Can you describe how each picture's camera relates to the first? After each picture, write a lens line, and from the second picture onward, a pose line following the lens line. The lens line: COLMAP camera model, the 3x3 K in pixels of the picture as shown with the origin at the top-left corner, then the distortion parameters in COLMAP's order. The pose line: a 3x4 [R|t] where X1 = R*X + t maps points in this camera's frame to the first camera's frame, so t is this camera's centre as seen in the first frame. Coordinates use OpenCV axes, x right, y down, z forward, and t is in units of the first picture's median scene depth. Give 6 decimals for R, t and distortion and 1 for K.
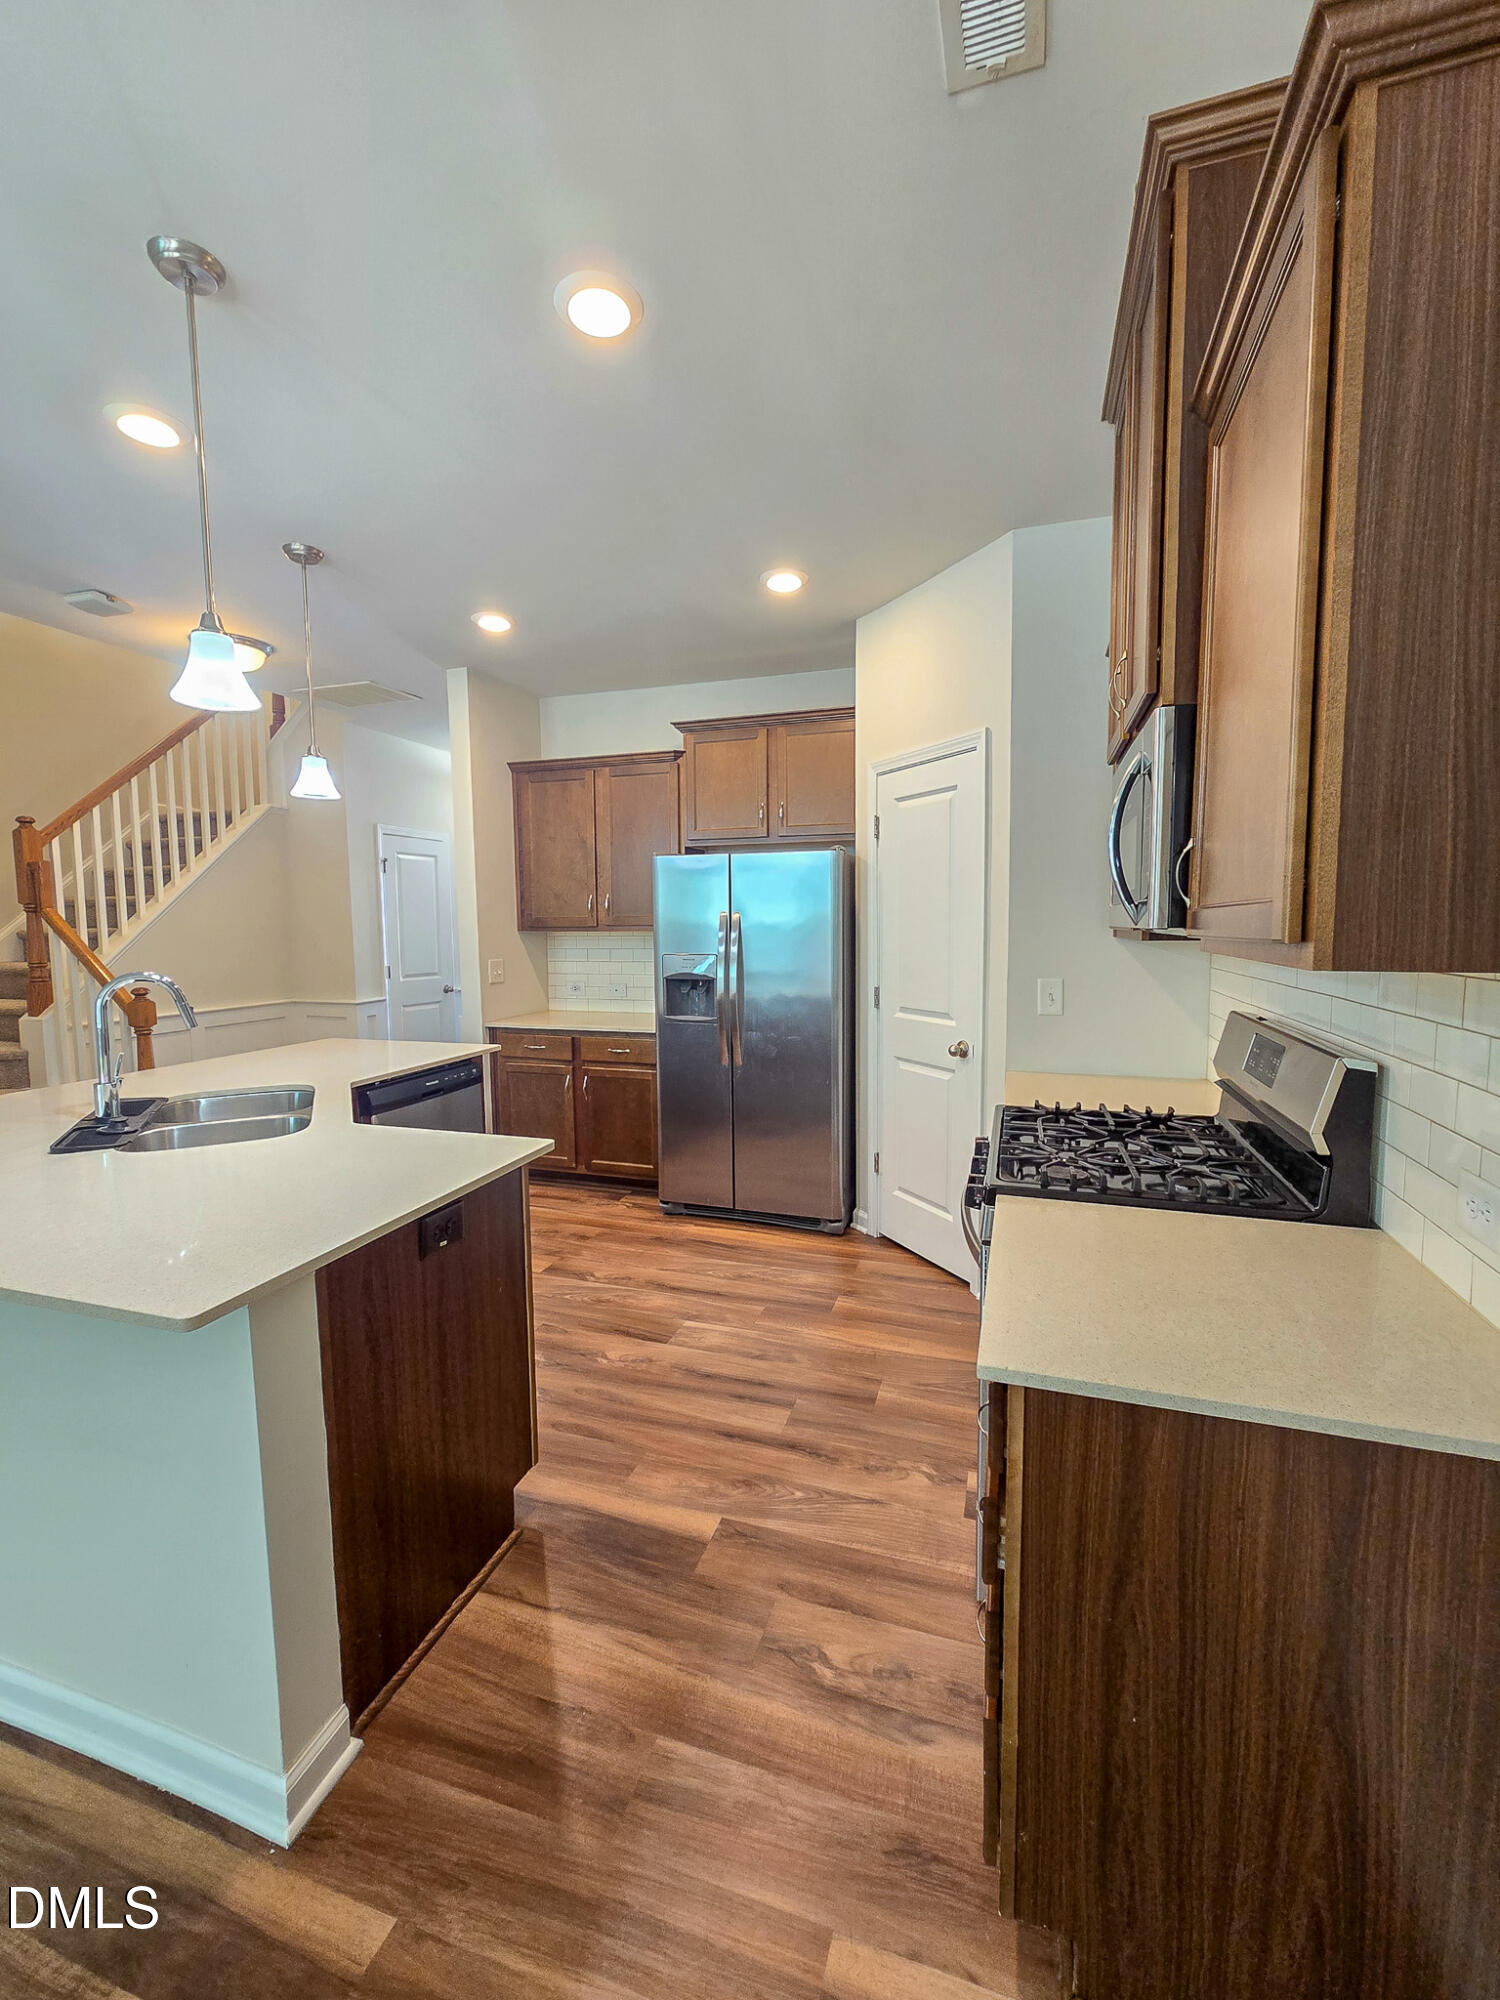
lens RADIAL K [[815.2, 0, 759.8], [0, 815.2, 994.5], [0, 0, 1]] dist [-0.001692, -0.001119]
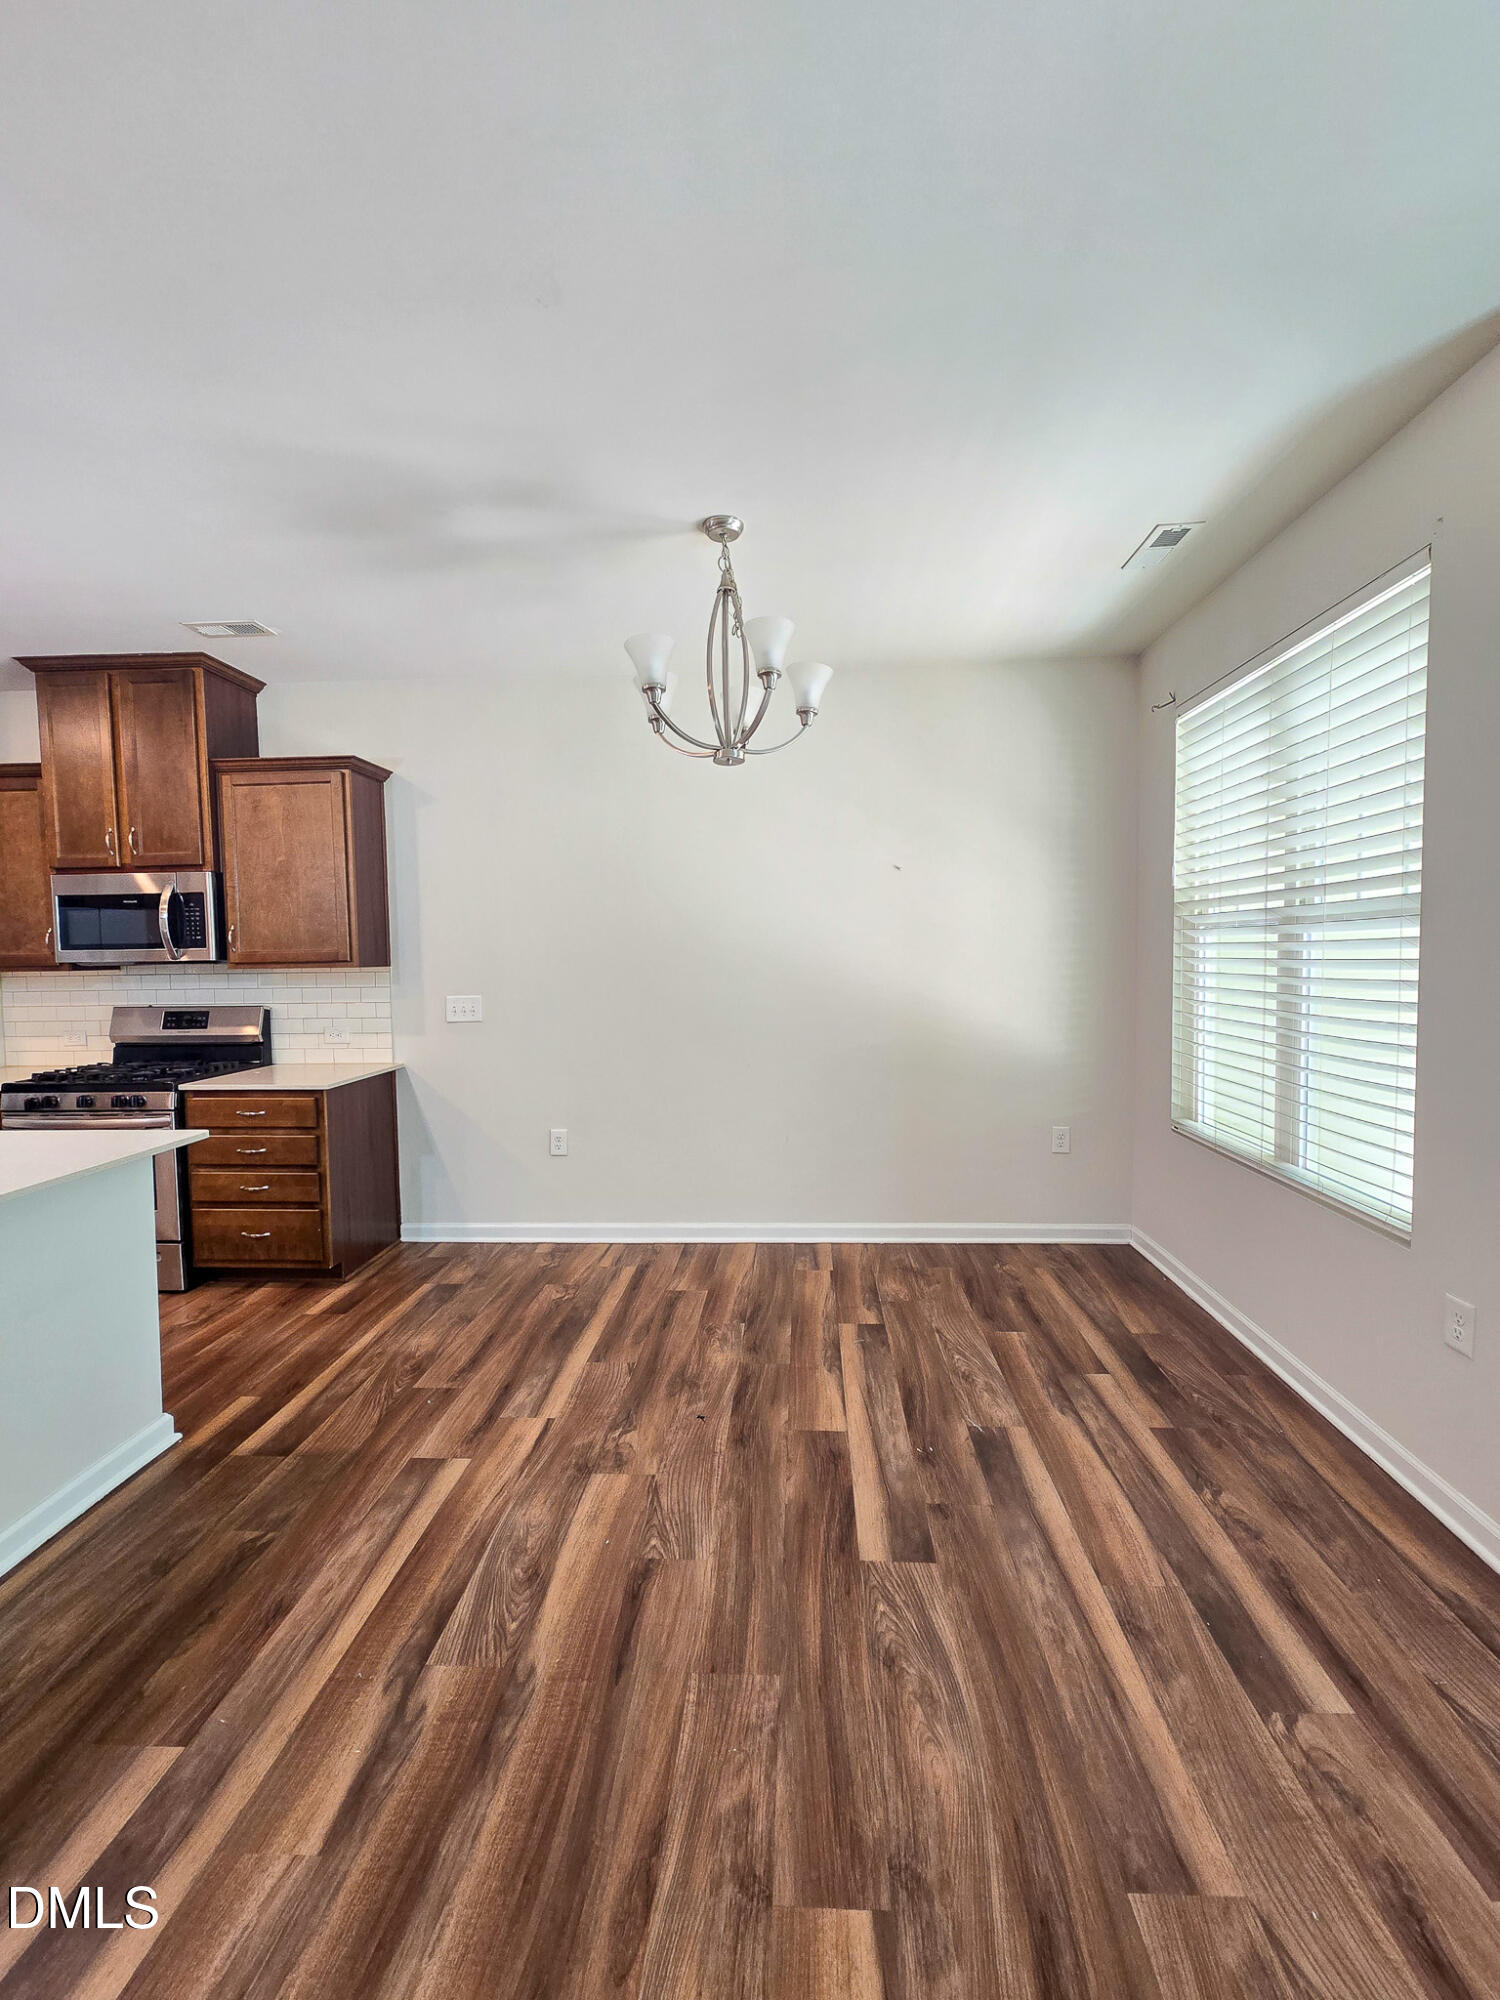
lens RADIAL K [[815.2, 0, 759.8], [0, 815.2, 994.5], [0, 0, 1]] dist [-0.001692, -0.001119]
pose [[-0.256259, -0.036159, 0.965932, -0.862846], [0.104044, 0.992462, 0.064754, 0.014488], [-0.960992, 0.117093, -0.250566, 0.017741]]
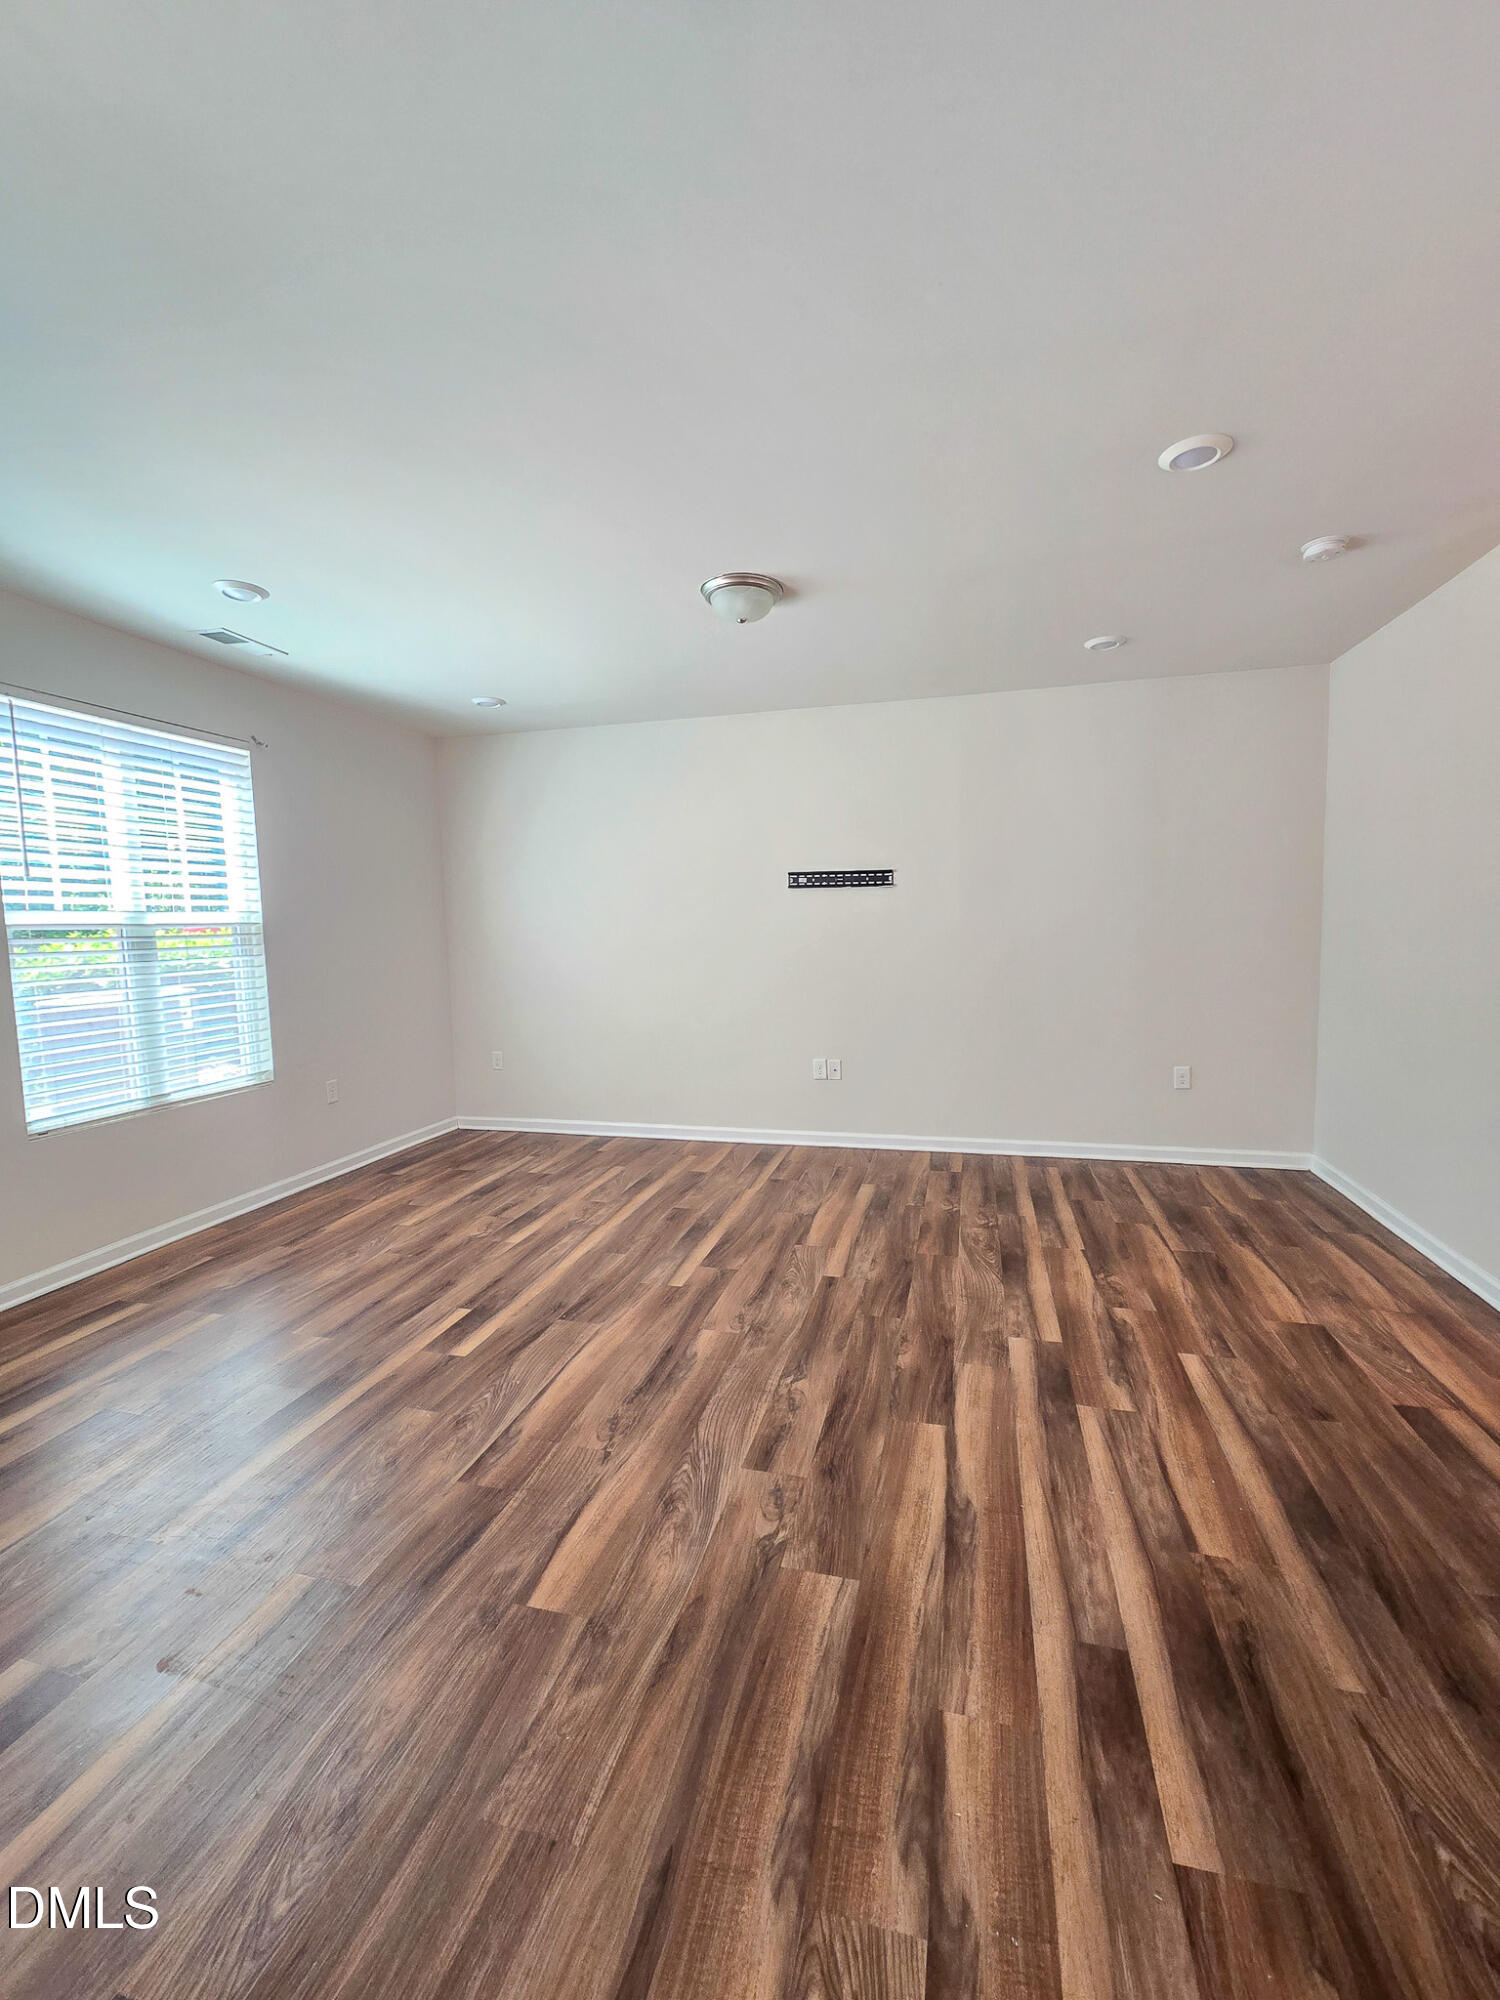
lens RADIAL K [[821.0, 0, 756.3], [0, 821.0, 994.6], [0, 0, 1]] dist [-0.002158, -0.000524]
pose [[0.054516, 0.095931, -0.993894, -0.188820], [-0.073306, 0.993073, 0.091831, 0.003511], [0.995818, 0.067852, 0.061171, 0.015606]]
